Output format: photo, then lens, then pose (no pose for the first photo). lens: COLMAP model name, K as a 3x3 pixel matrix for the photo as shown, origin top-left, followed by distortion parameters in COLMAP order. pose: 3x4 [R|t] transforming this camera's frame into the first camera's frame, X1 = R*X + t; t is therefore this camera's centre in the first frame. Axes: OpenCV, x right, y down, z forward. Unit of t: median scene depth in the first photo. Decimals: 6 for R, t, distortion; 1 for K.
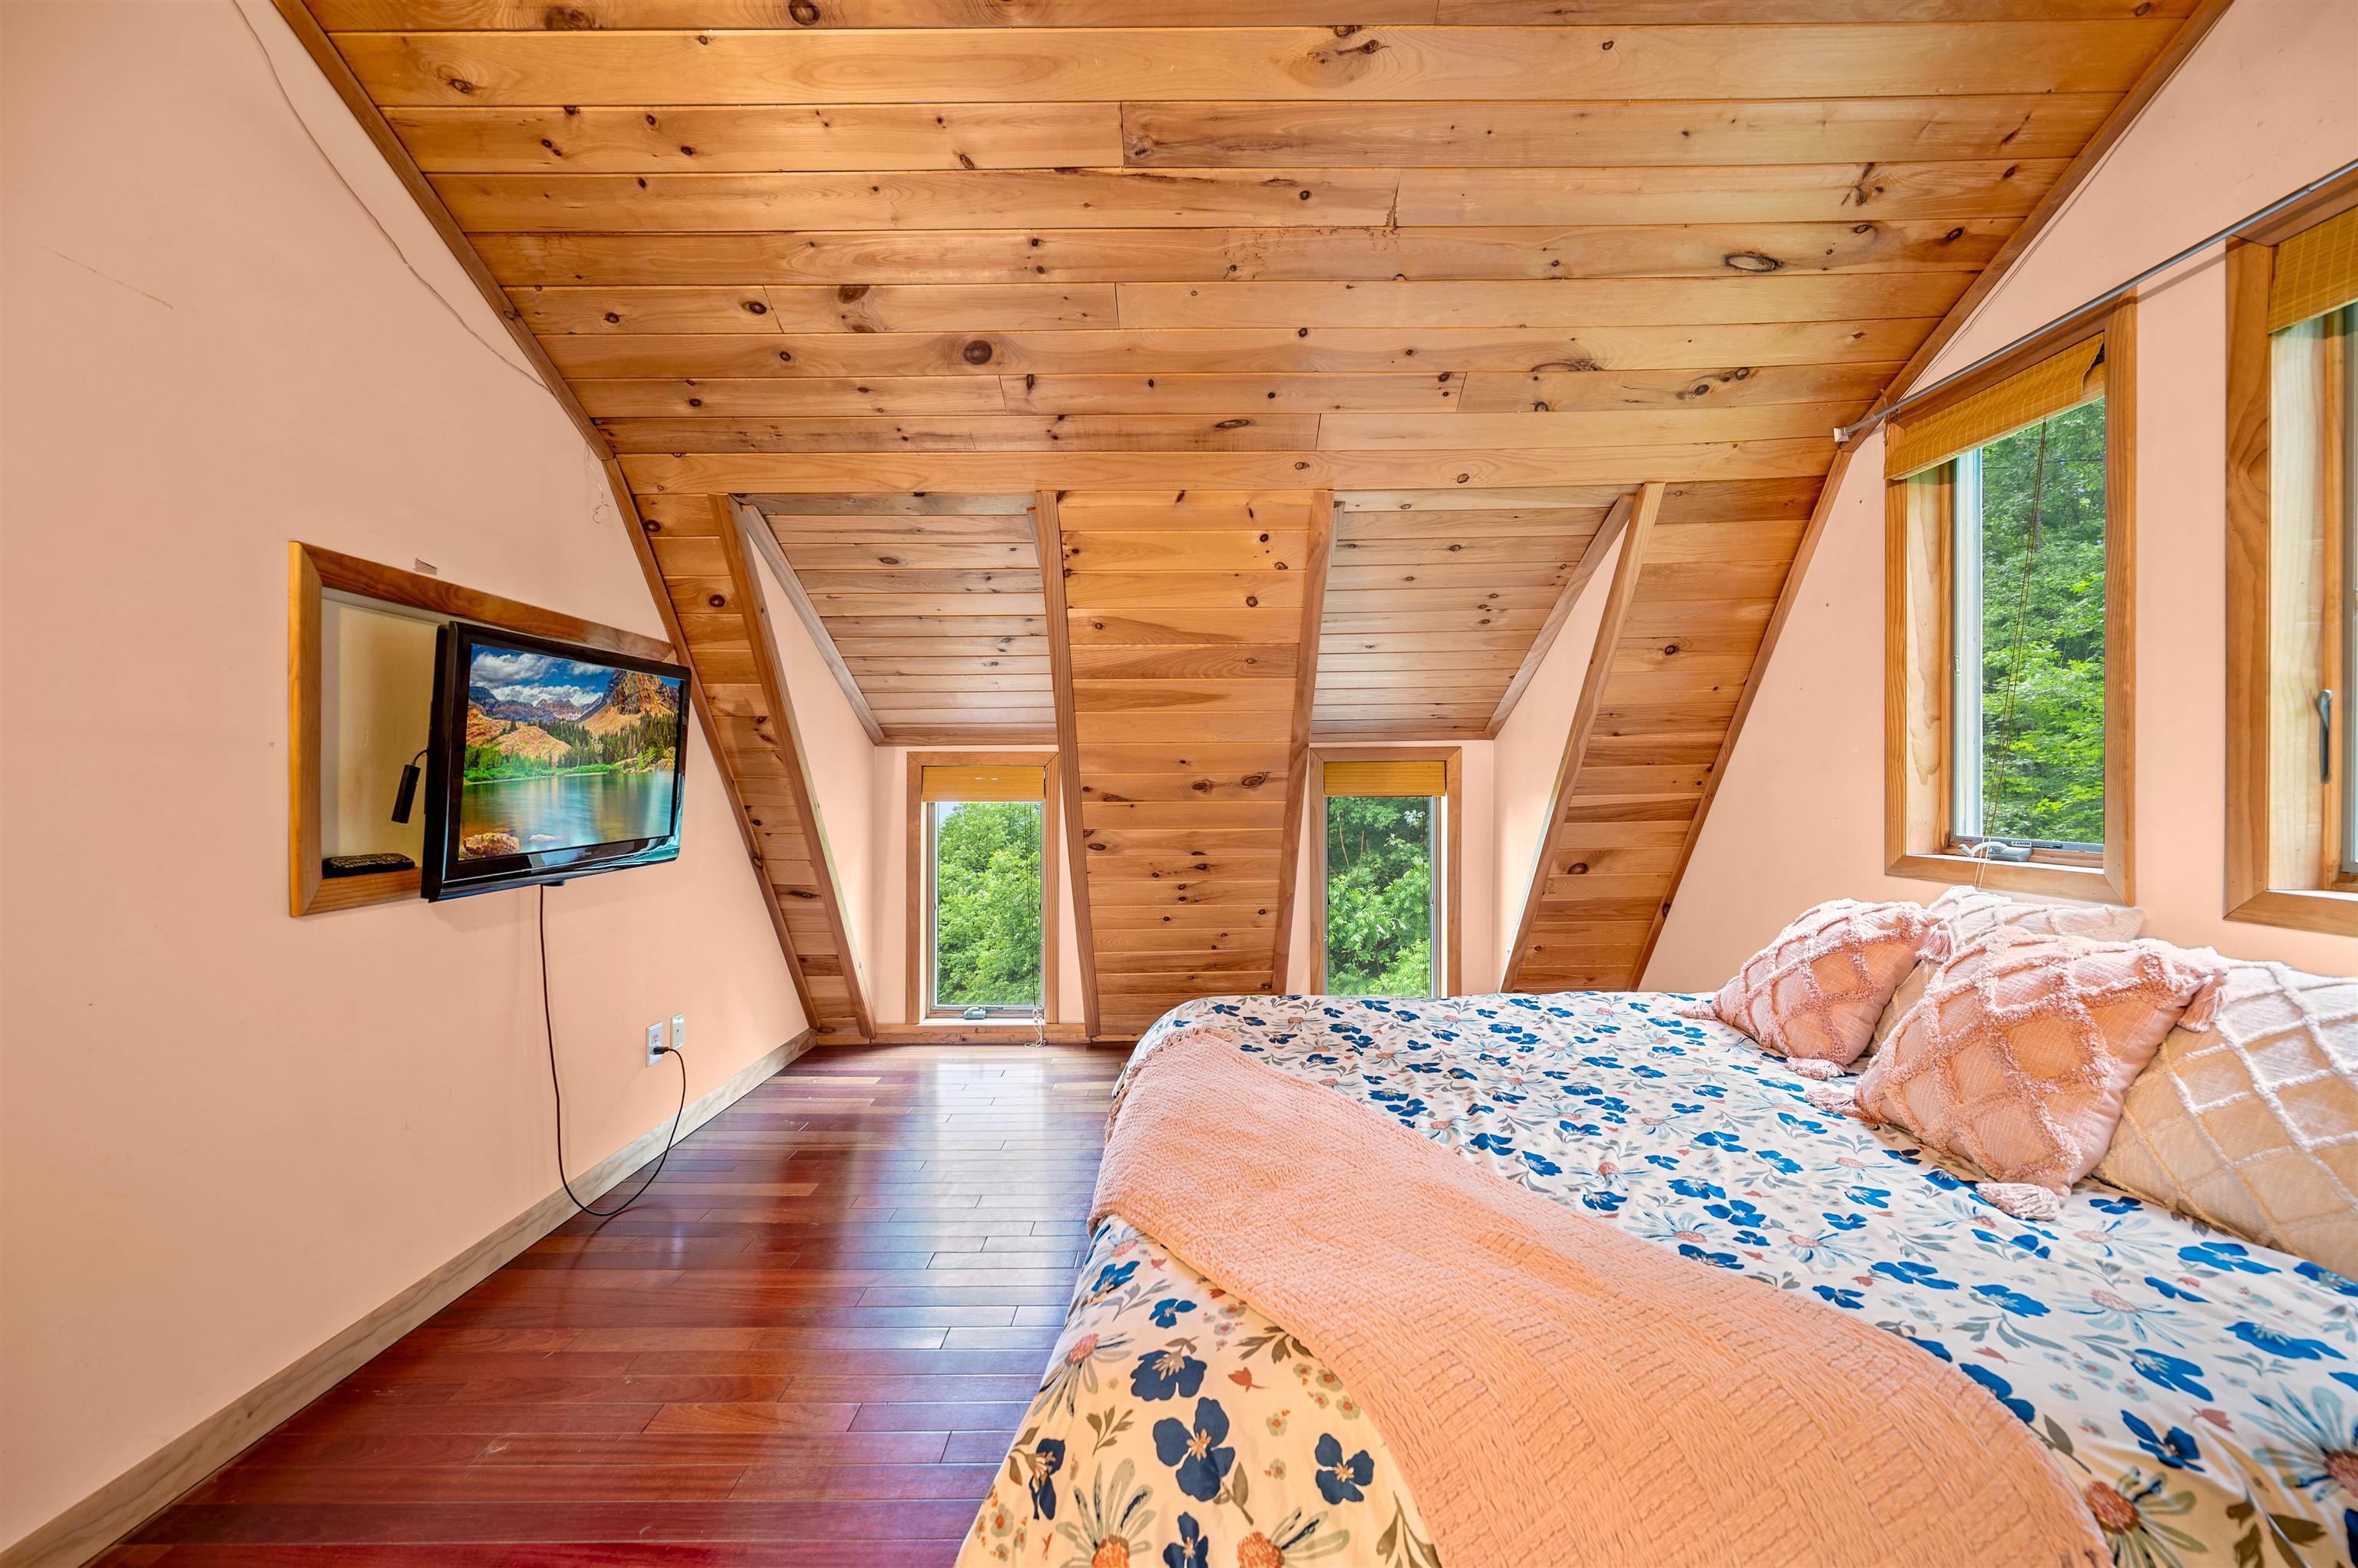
lens RADIAL K [[940.3, 0, 1199.2], [0, 940.3, 791.3], [0, 0, 1]] dist [-0.001587, 0.000120]
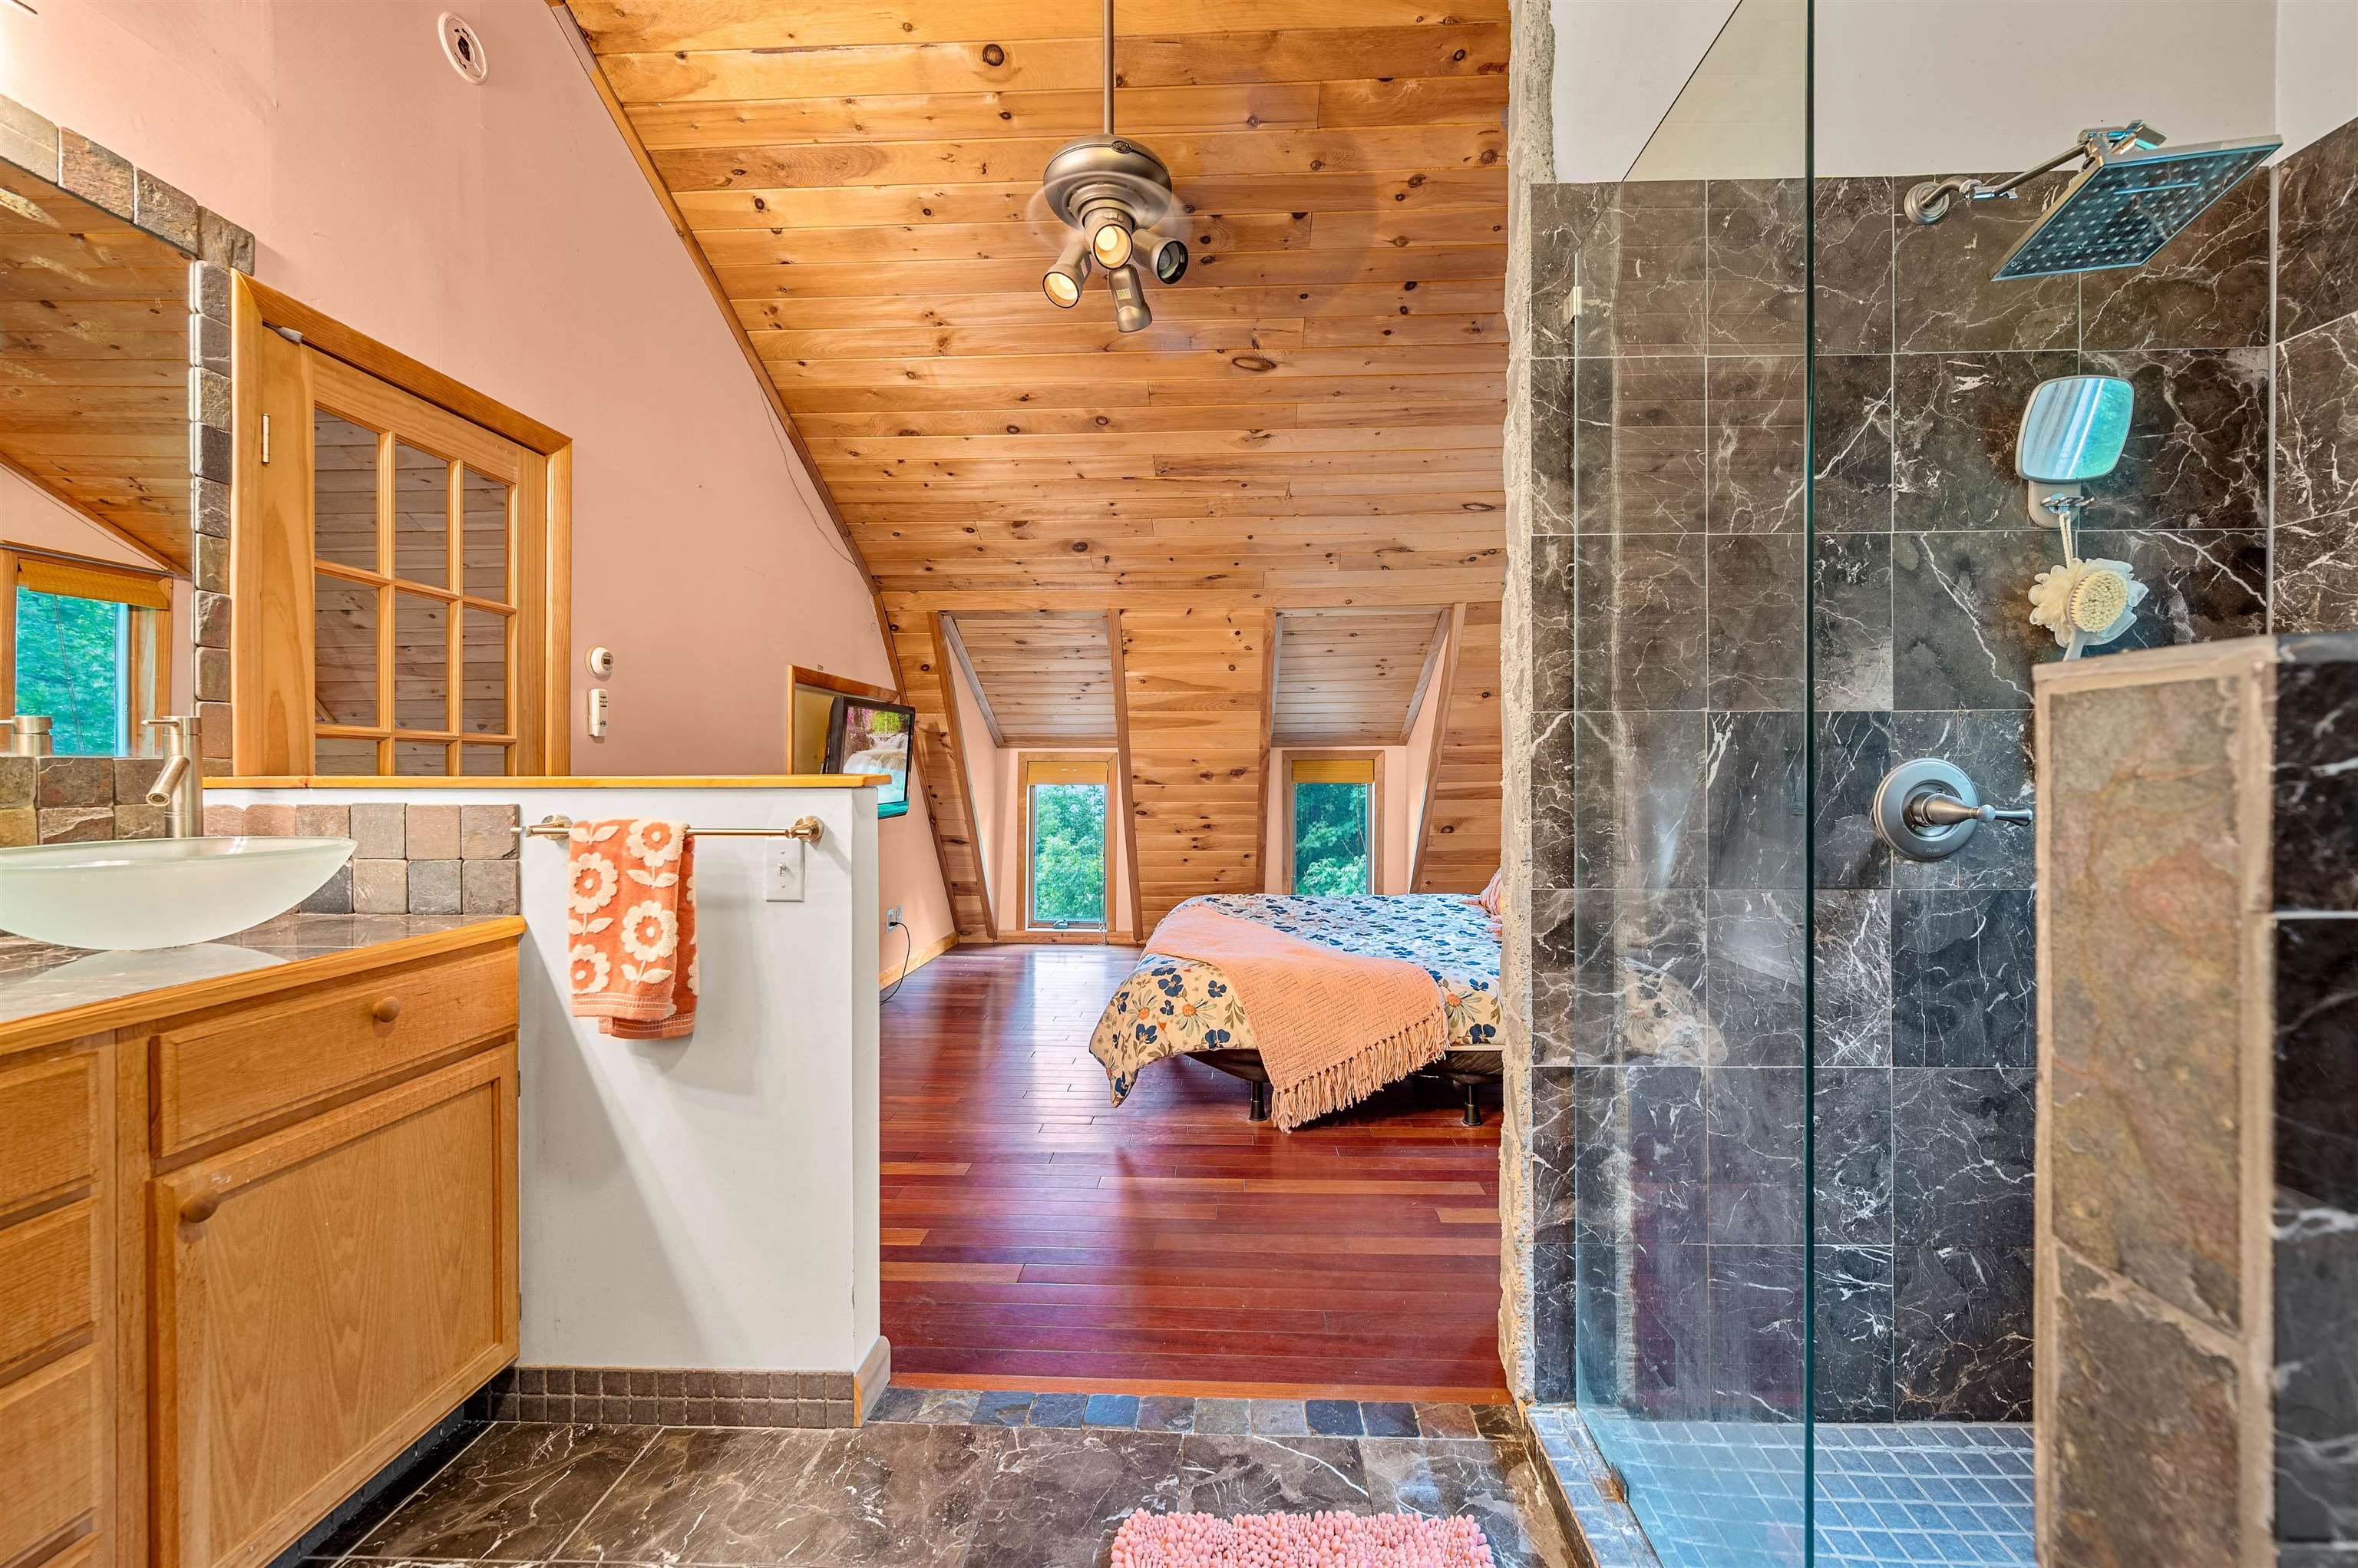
lens RADIAL K [[907.6, 0, 1194.4], [0, 907.6, 783.4], [0, 0, 1]] dist [-0.003672, 0.000526]
pose [[0.998673, 0.005332, -0.051222, 0.083048], [-0.005214, 0.999983, 0.002441, 0.005837], [0.051234, -0.002170, 0.998684, -0.743905]]
